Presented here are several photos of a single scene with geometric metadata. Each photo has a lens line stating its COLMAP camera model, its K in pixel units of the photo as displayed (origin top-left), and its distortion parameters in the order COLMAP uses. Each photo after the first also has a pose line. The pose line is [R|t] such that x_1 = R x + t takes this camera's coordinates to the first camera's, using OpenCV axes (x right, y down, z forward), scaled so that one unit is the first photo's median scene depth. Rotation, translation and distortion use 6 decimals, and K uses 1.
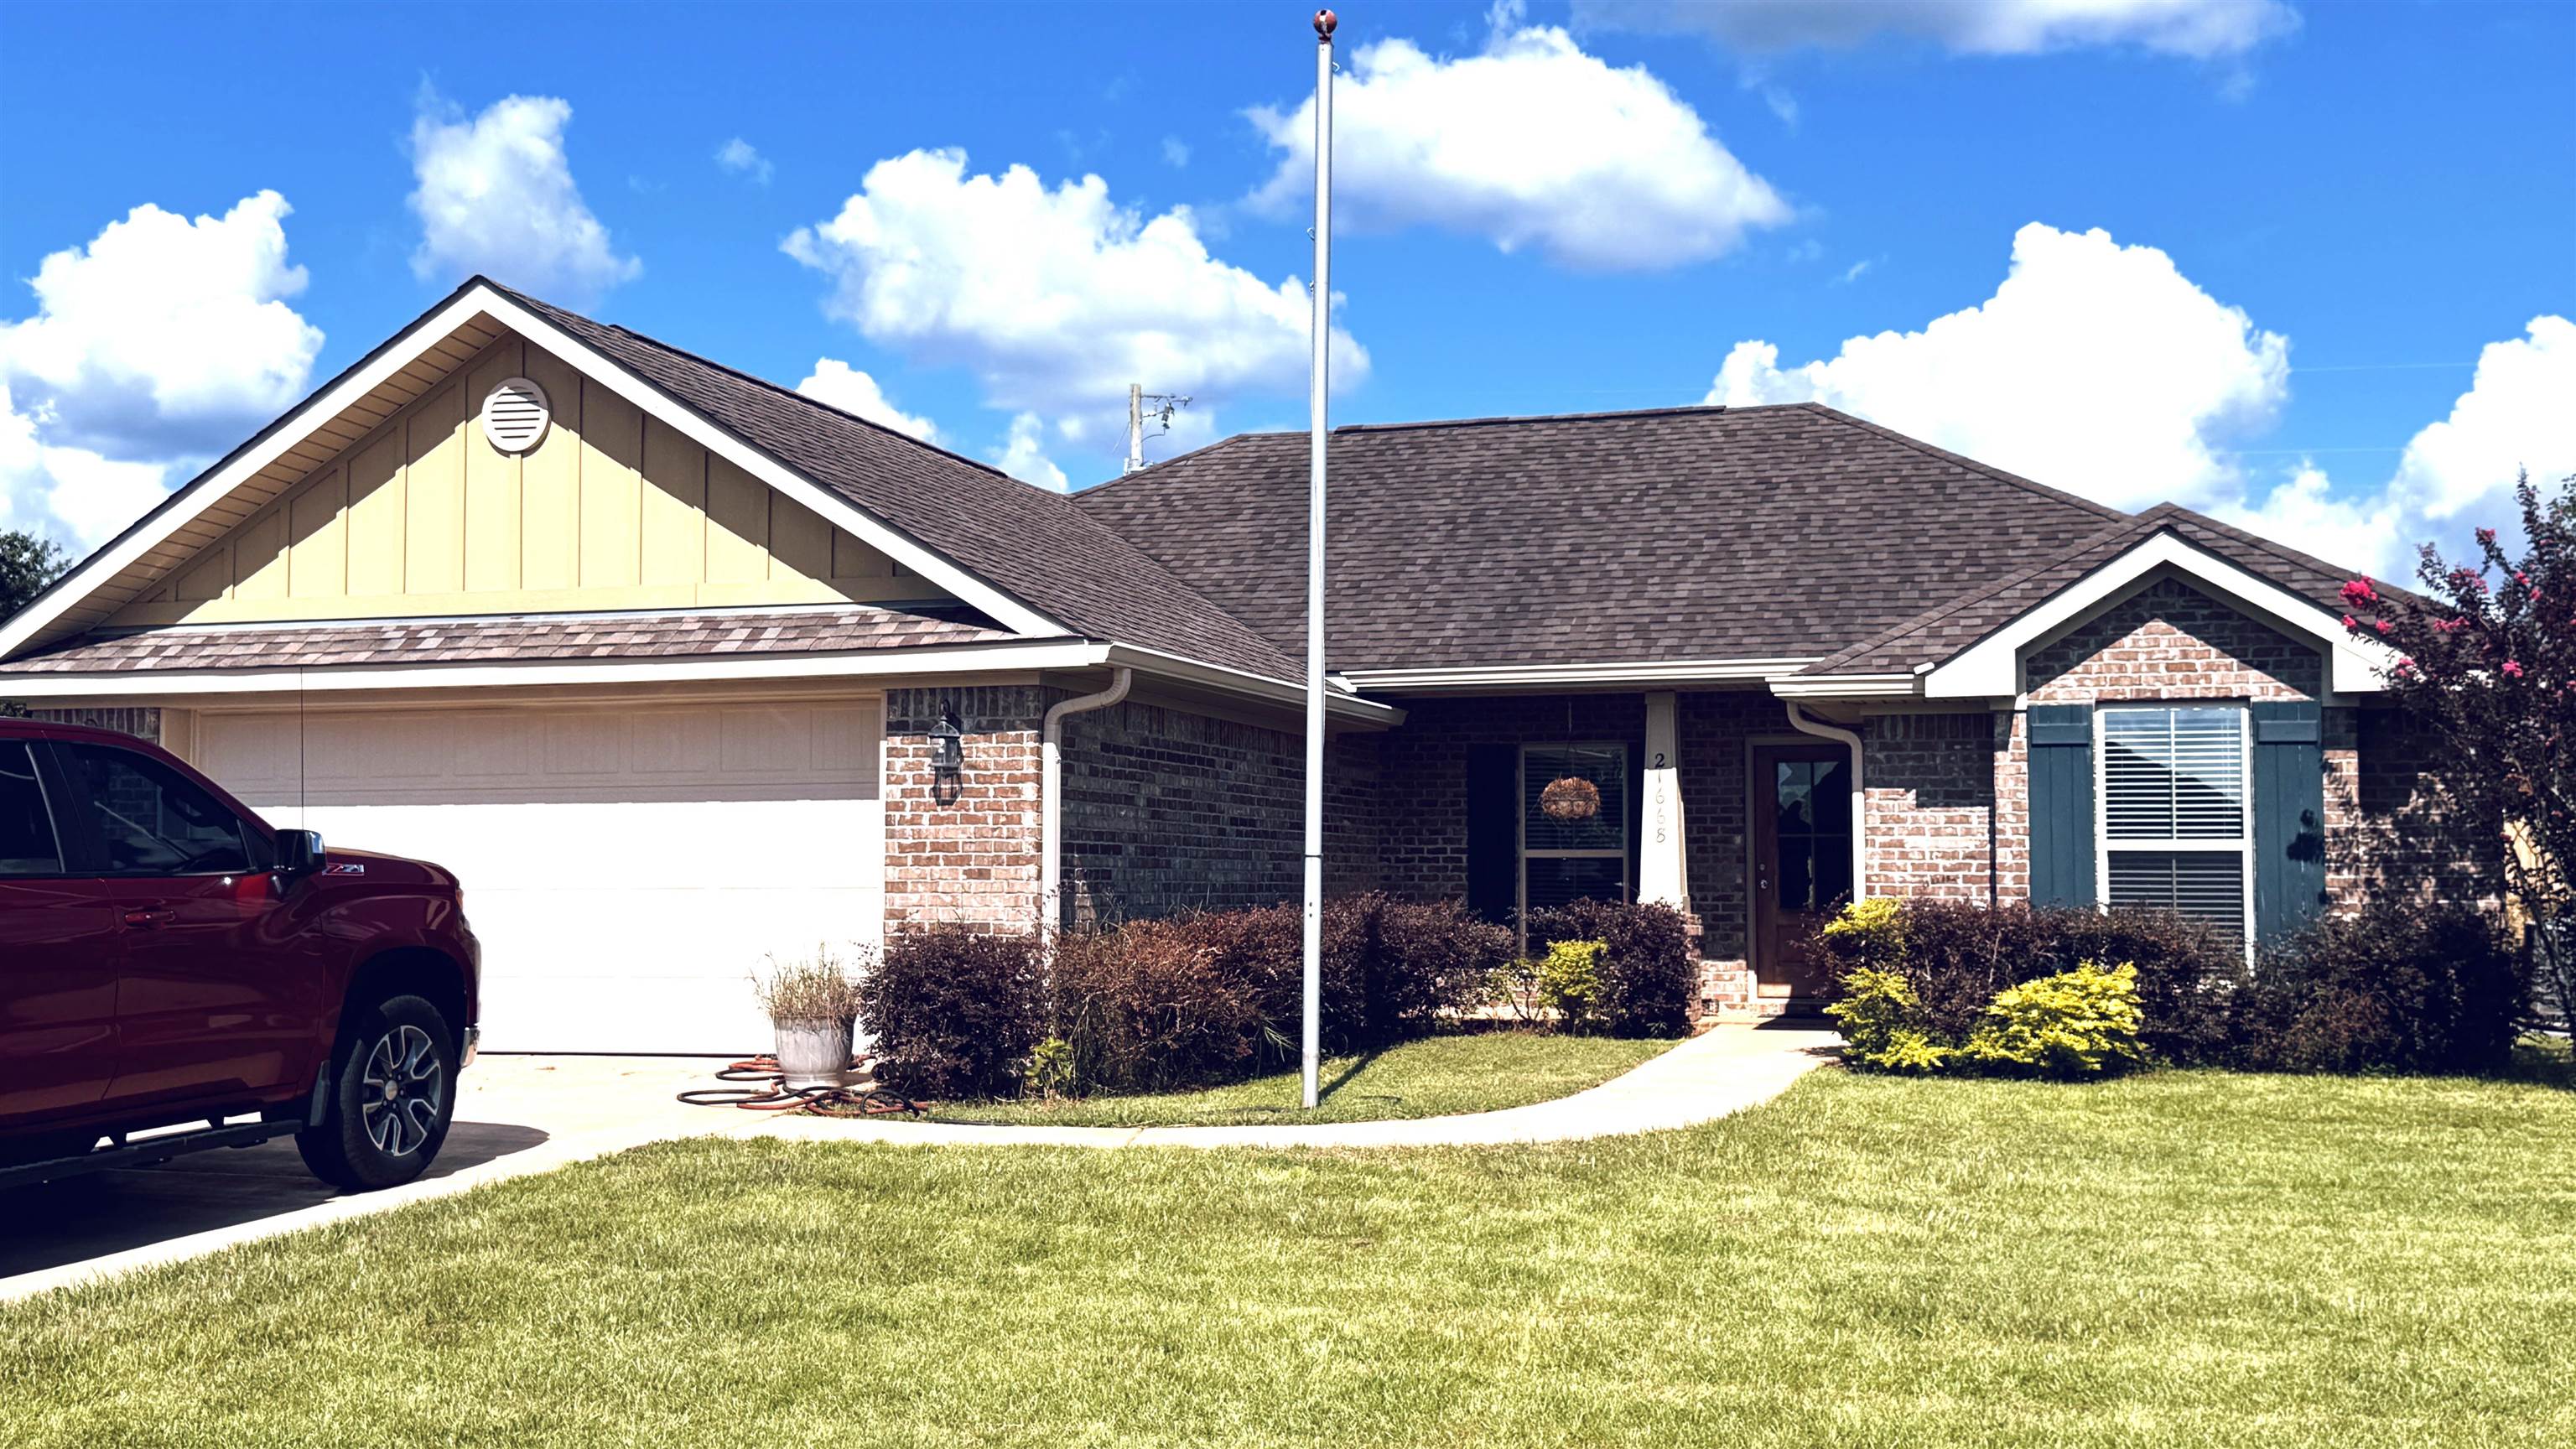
lens RADIAL K [[2696.2, 0, 1243.8], [0, 2696.2, 737.7], [0, 0, 1]] dist [0.052472, 0.001919]
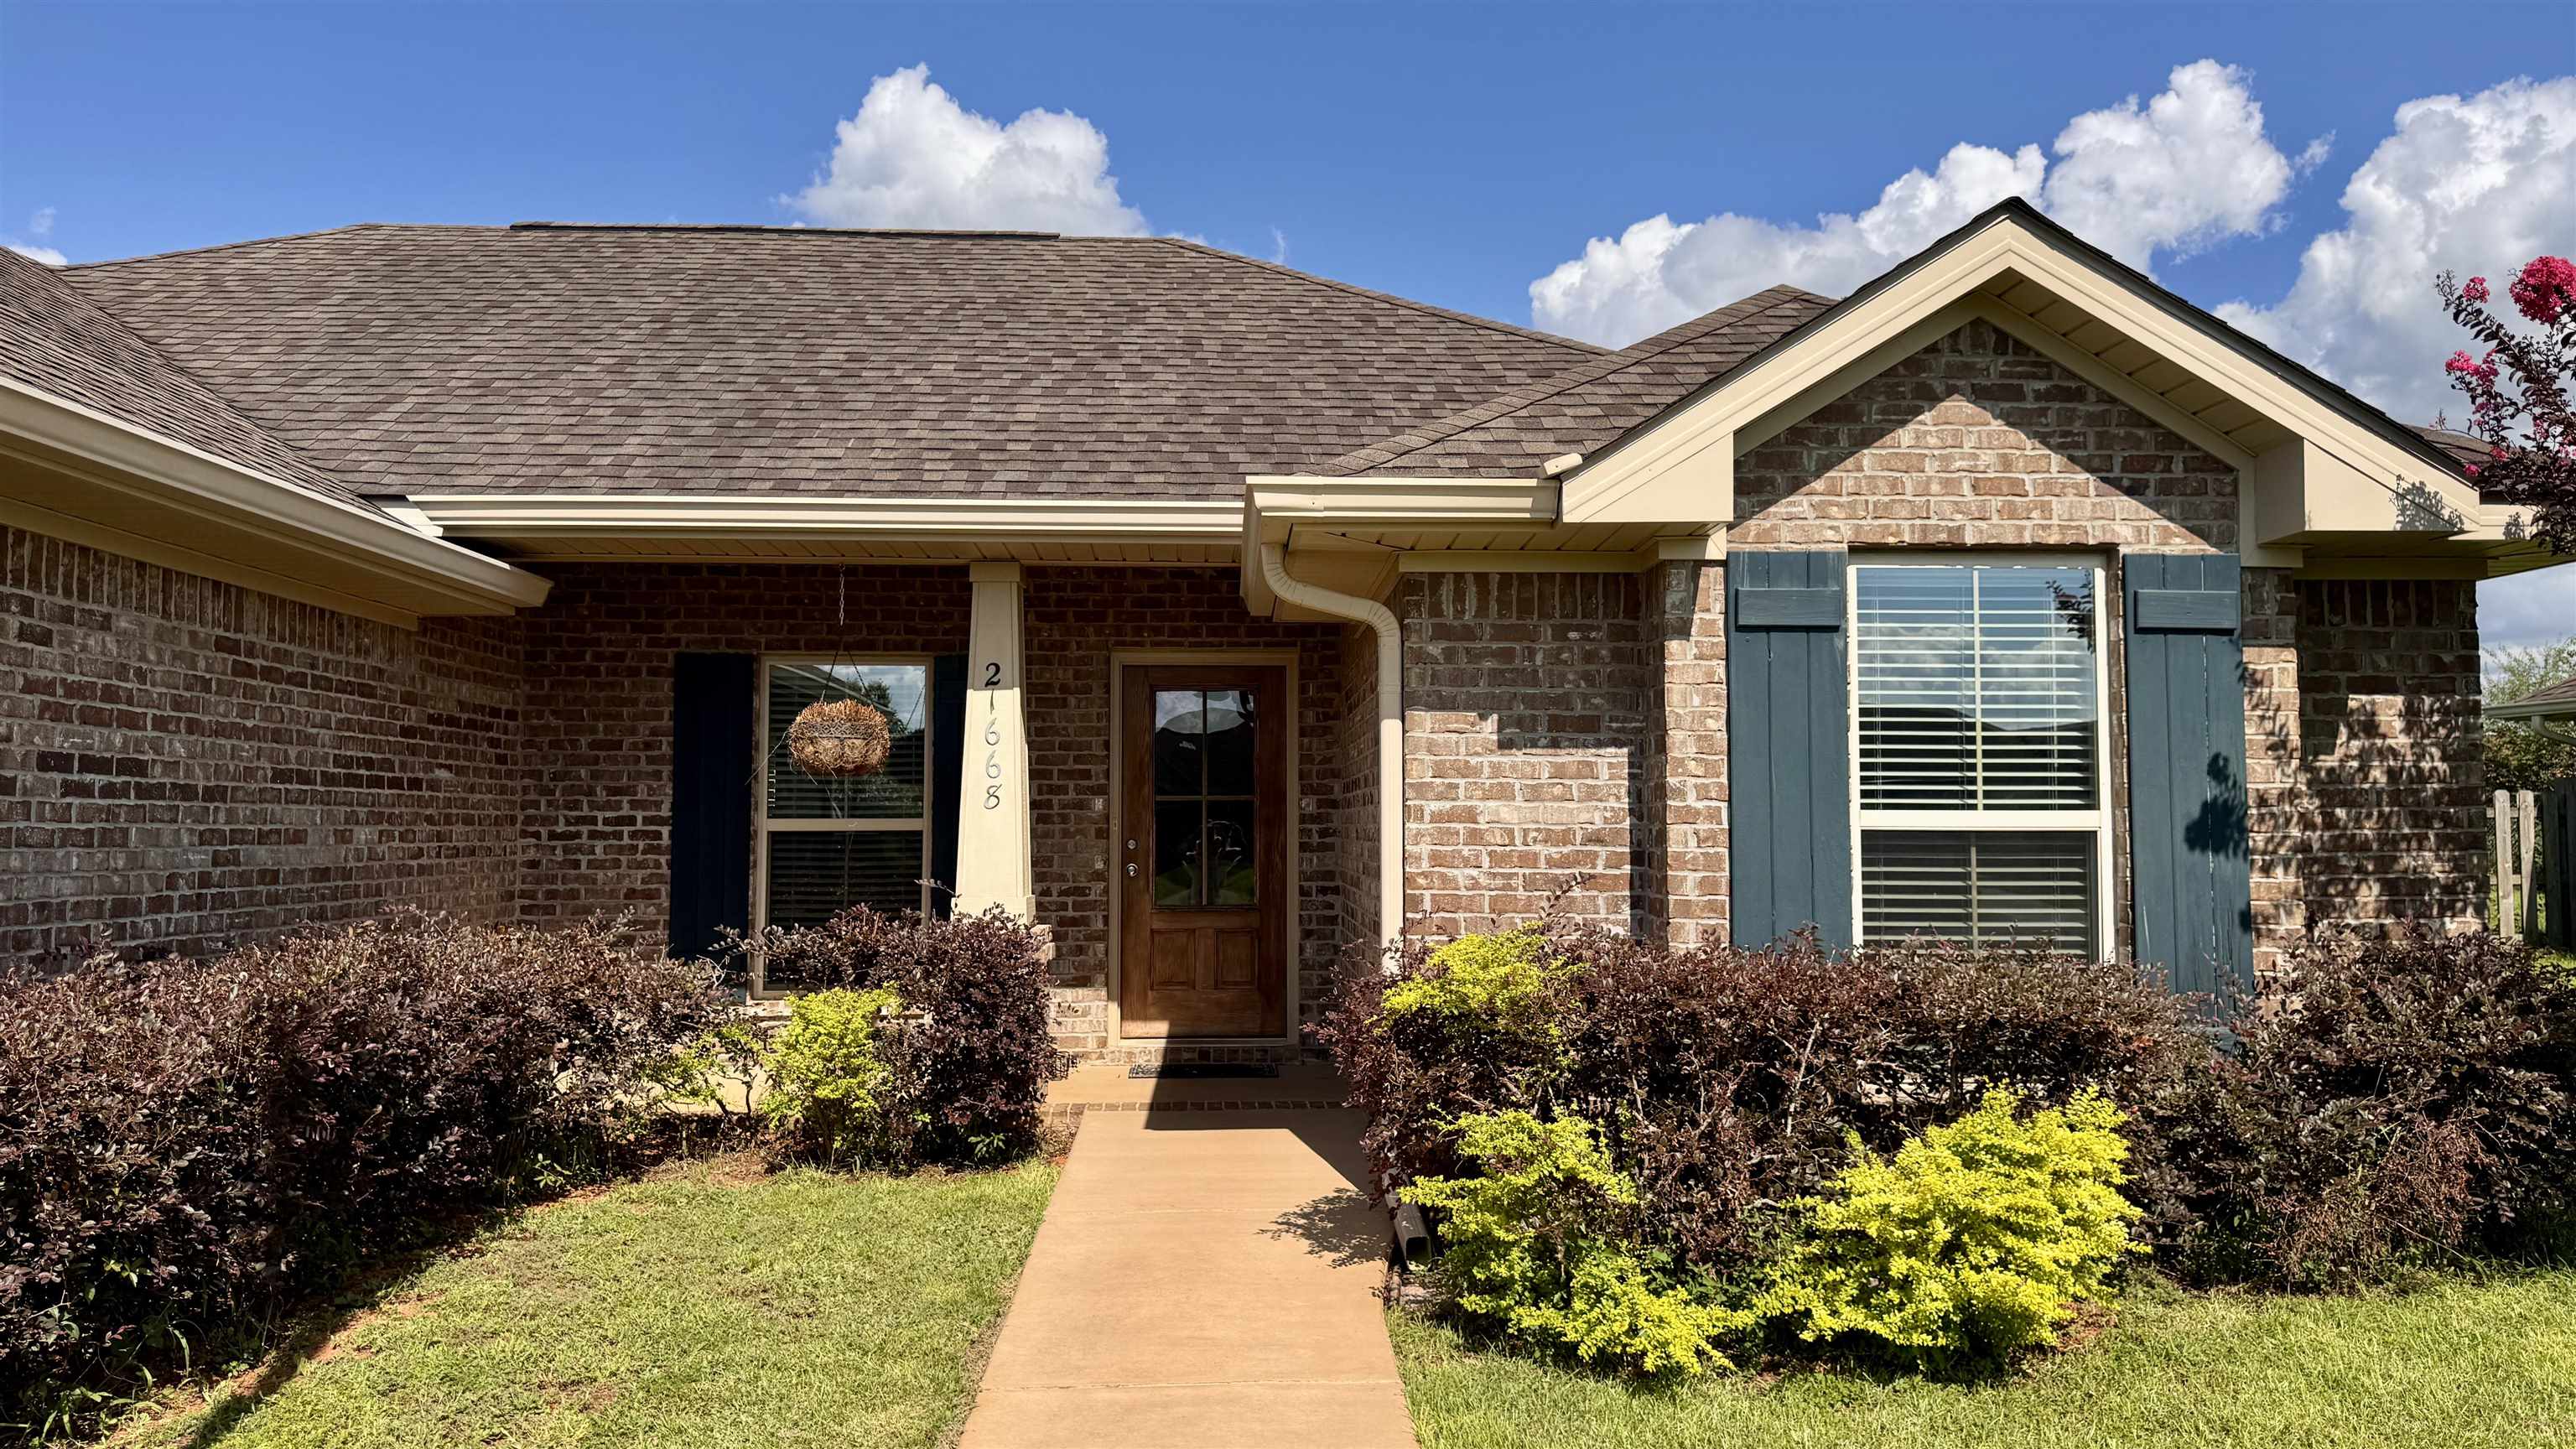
lens RADIAL K [[1862.6, 0, 1288.0], [0, 1862.6, 724.5], [0, 0, 1]] dist [0.169776, -0.287094]
pose [[0.940182, 0.018758, 0.340156, 0.087008], [-0.017834, 0.999824, -0.005843, 0.024981], [-0.340206, -0.000573, 0.940351, 0.687707]]
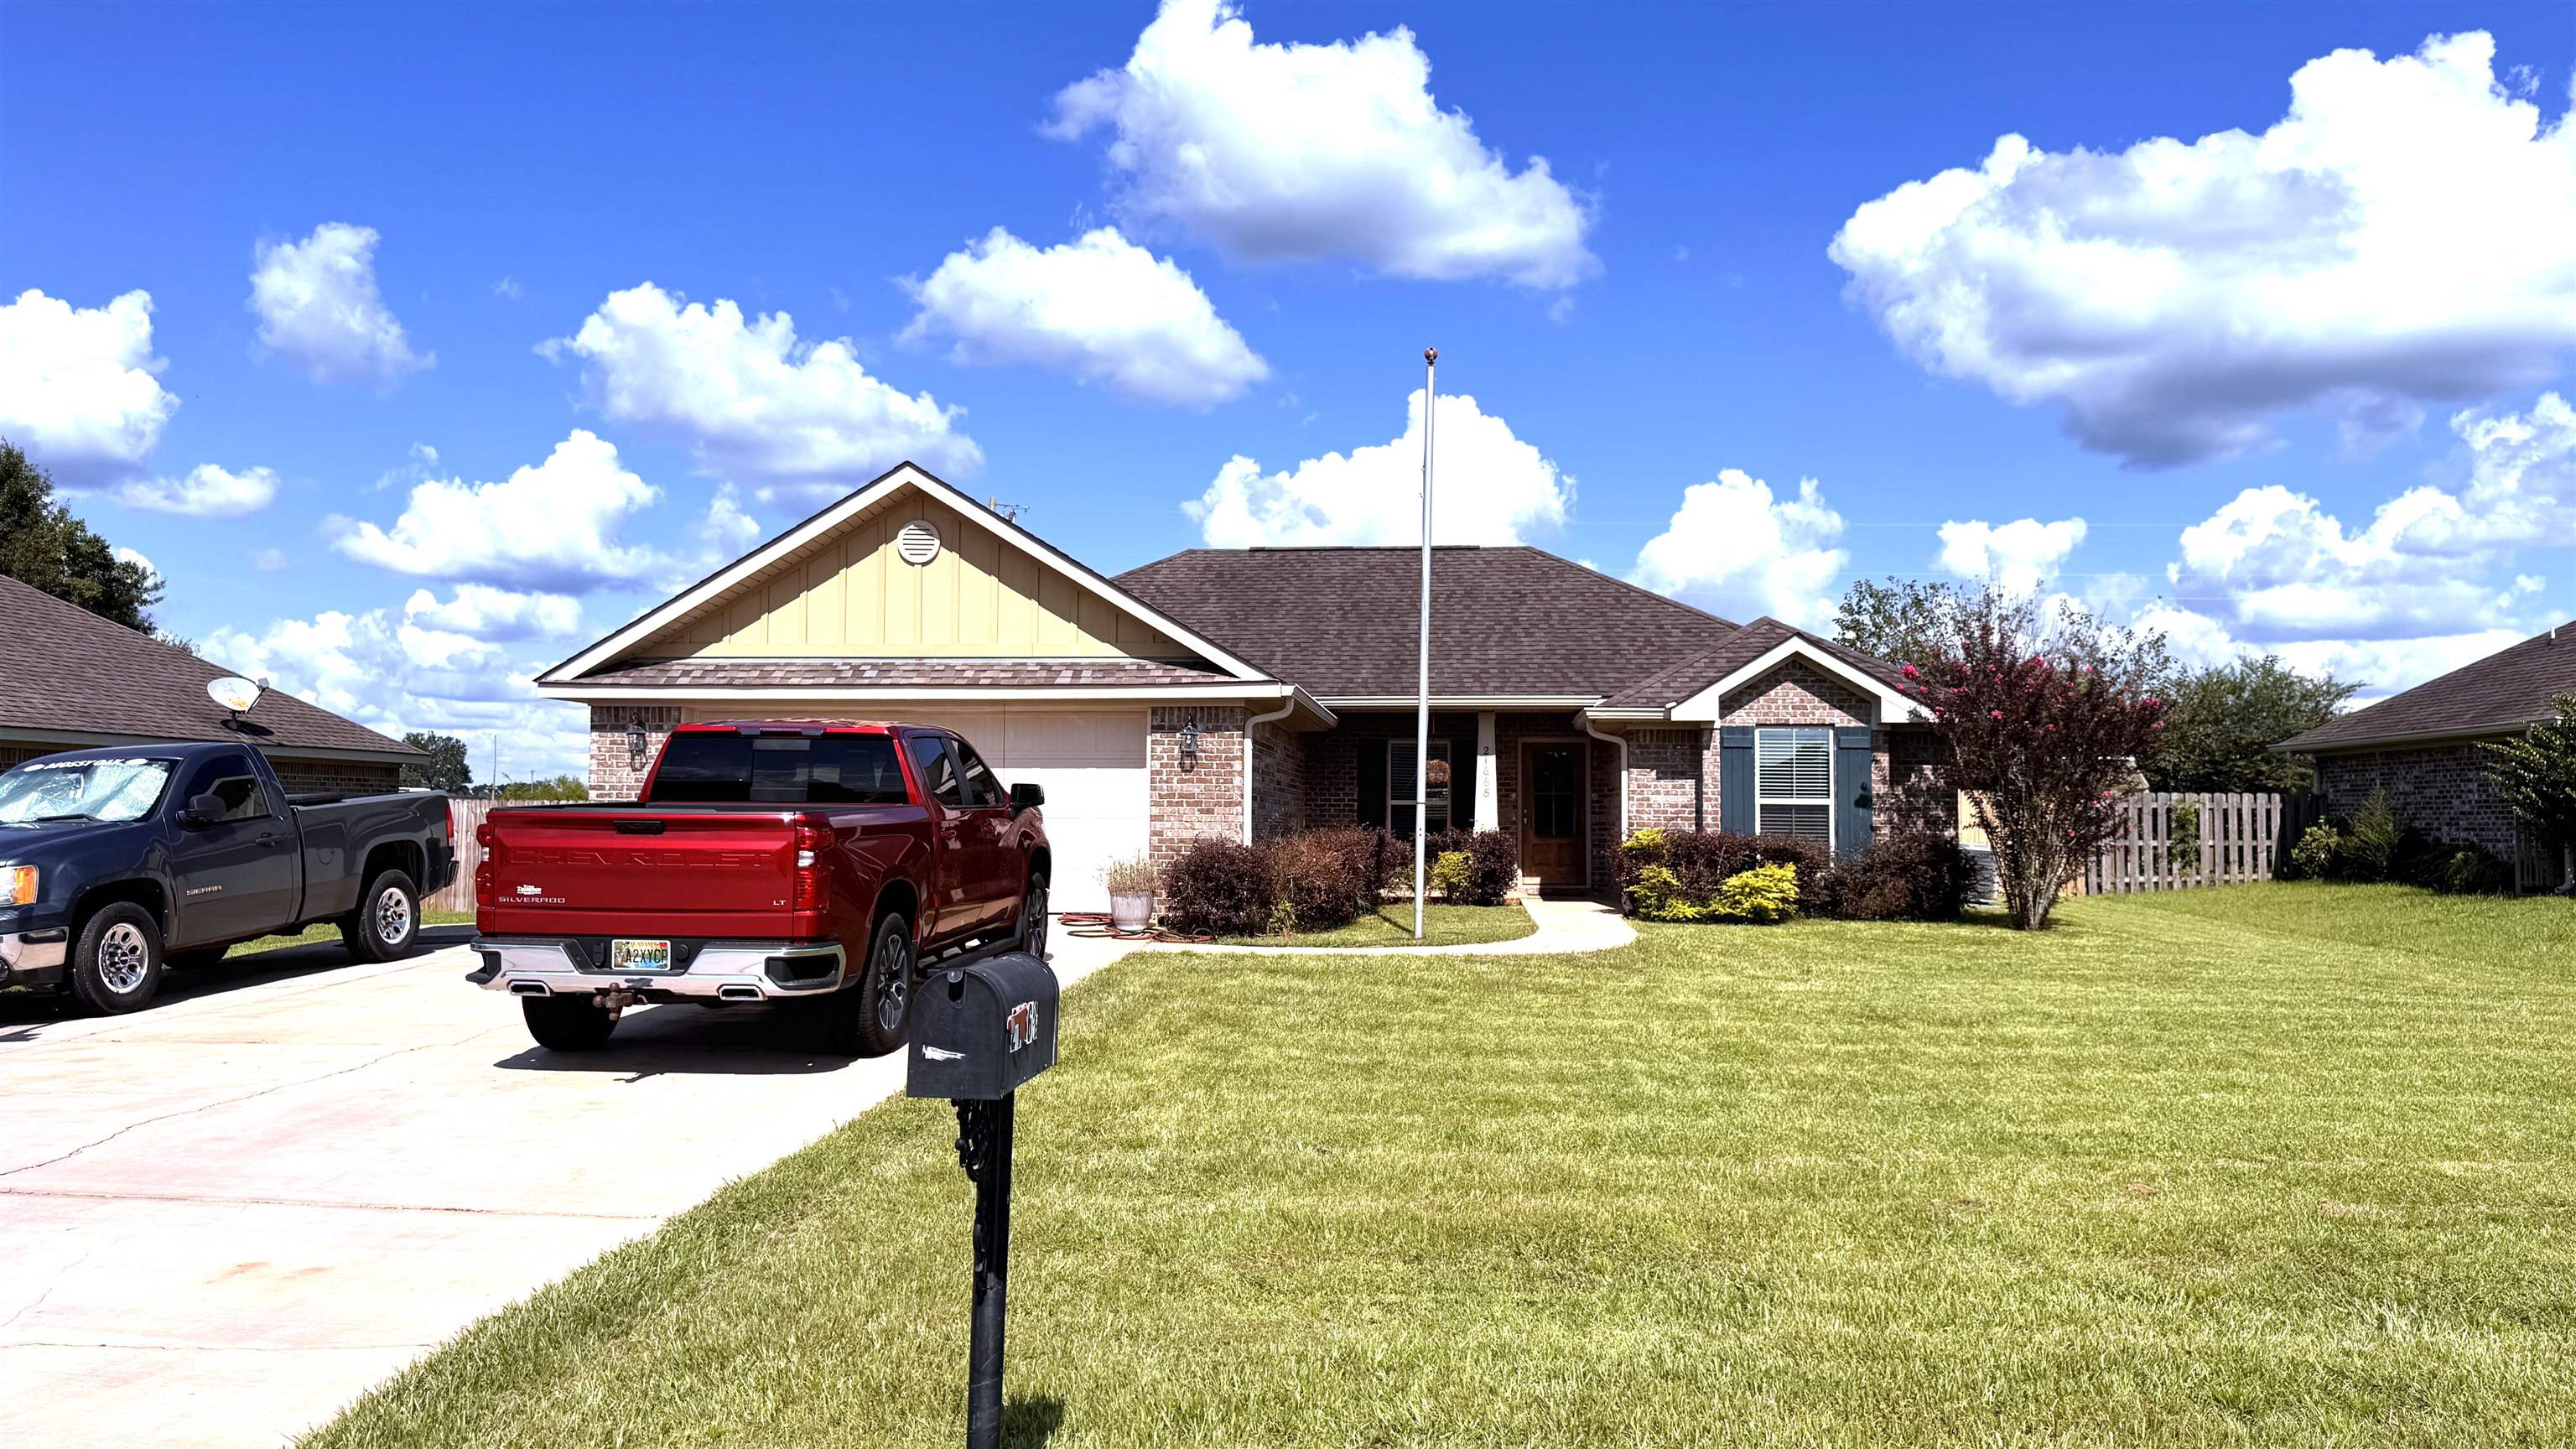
lens RADIAL K [[1862.6, 0, 1288.0], [0, 1862.6, 724.5], [0, 0, 1]] dist [0.169776, -0.287094]
pose [[0.976745, 0.018252, 0.213624, -0.278810], [-0.018384, 0.999830, -0.001370, -0.005679], [-0.213613, -0.002589, 0.976915, -0.201824]]
